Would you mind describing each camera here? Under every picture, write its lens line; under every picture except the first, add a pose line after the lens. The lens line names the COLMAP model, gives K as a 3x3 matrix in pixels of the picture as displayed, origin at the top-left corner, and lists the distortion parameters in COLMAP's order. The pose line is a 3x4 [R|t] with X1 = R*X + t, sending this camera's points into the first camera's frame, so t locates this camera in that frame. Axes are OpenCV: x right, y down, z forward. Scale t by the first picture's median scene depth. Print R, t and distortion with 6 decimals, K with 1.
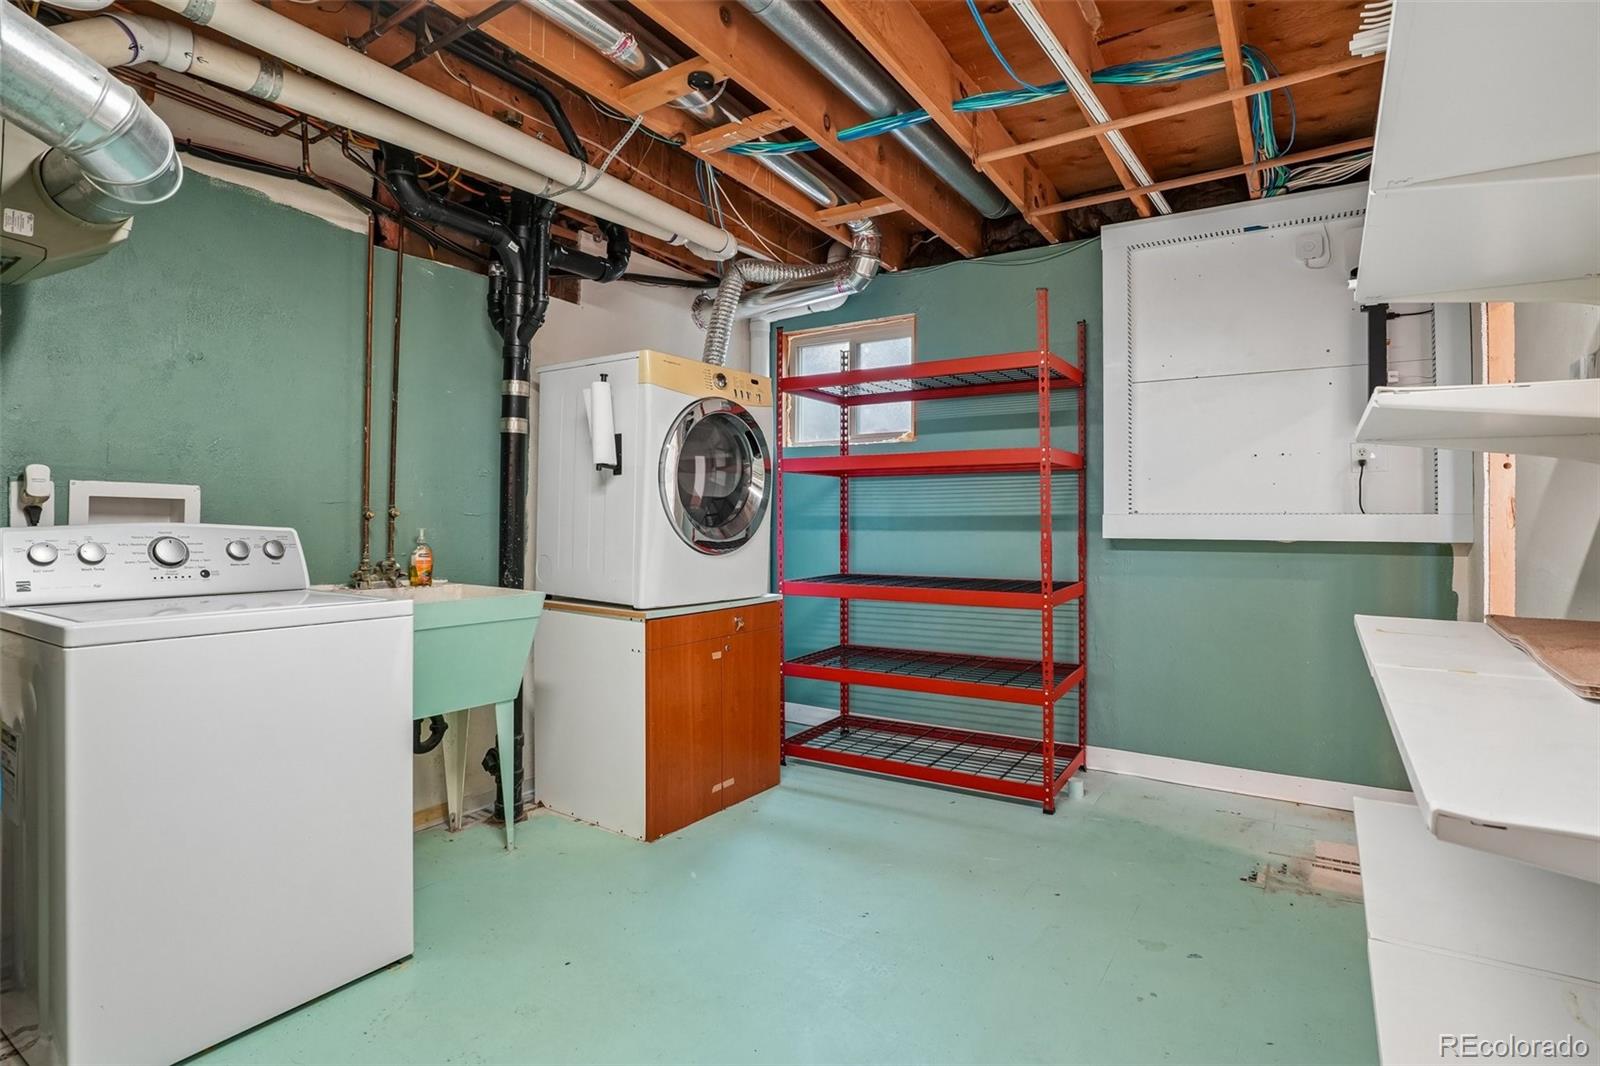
lens RADIAL K [[786.0, 0, 800.4], [0, 786.0, 535.6], [0, 0, 1]] dist [-0.021334, 0.008784]
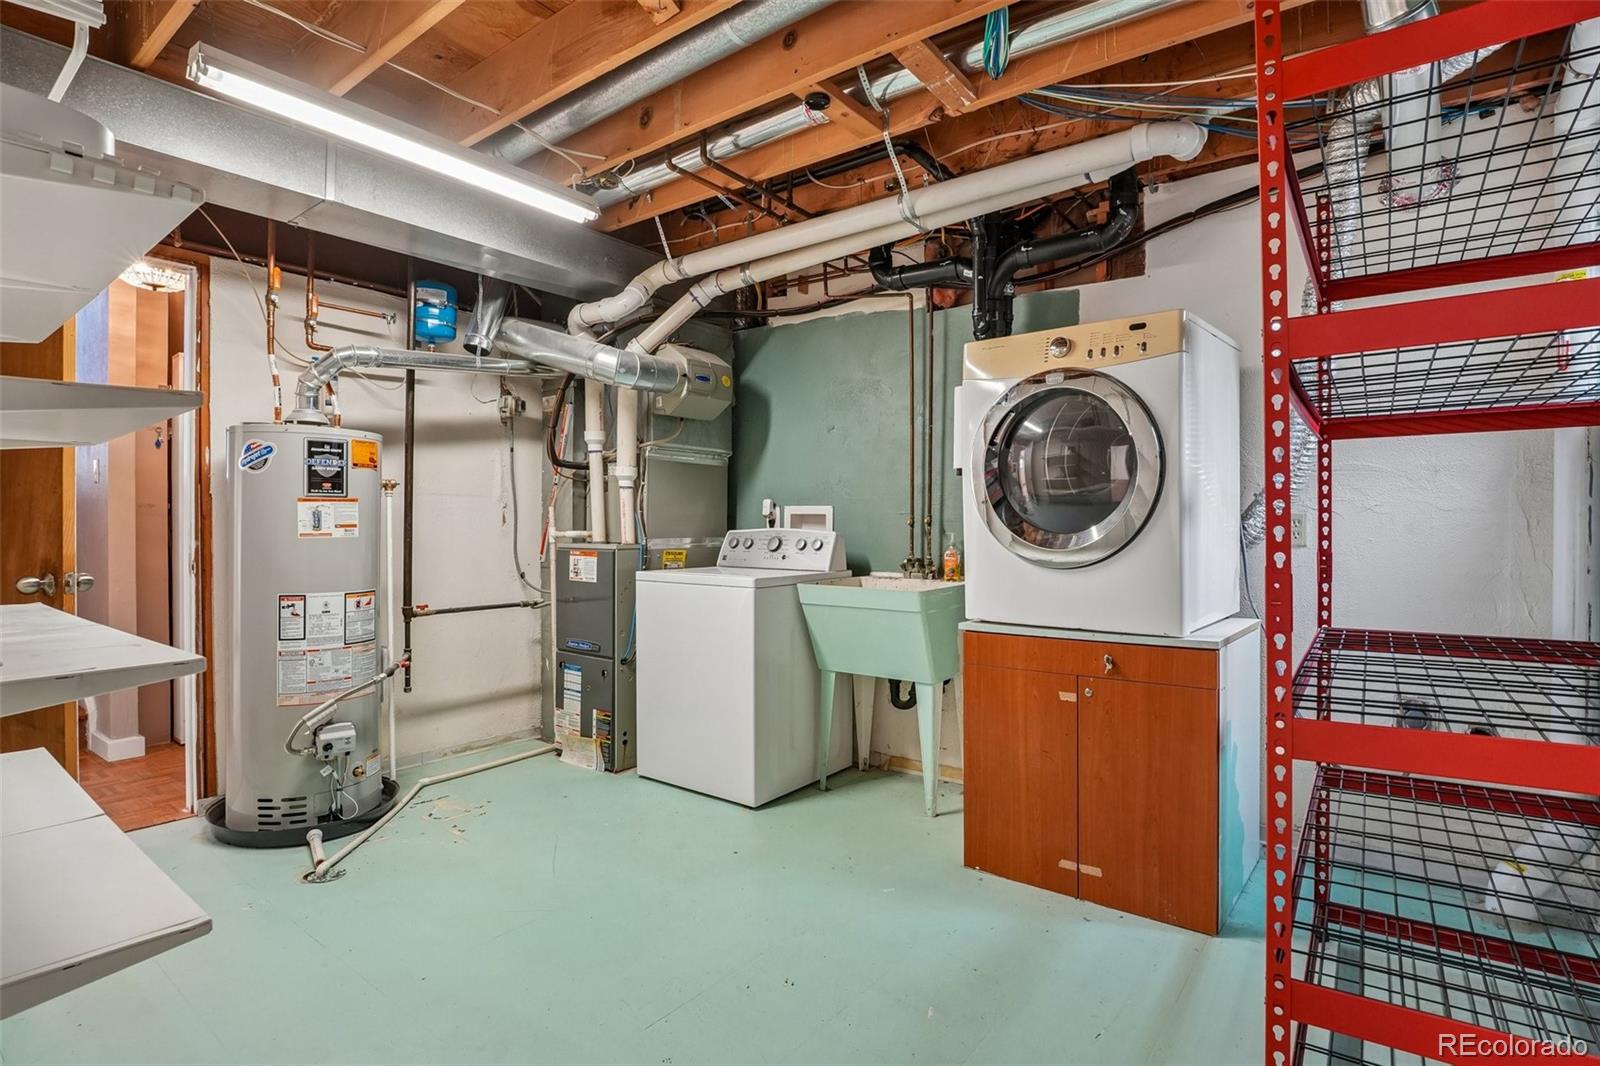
lens RADIAL K [[786.0, 0, 800.4], [0, 786.0, 535.6], [0, 0, 1]] dist [-0.021334, 0.008784]
pose [[-0.061894, 0.013213, -0.997995, 0.715505], [-0.008825, 0.999866, 0.013785, -0.017647], [0.998044, 0.009661, -0.061769, 0.808345]]
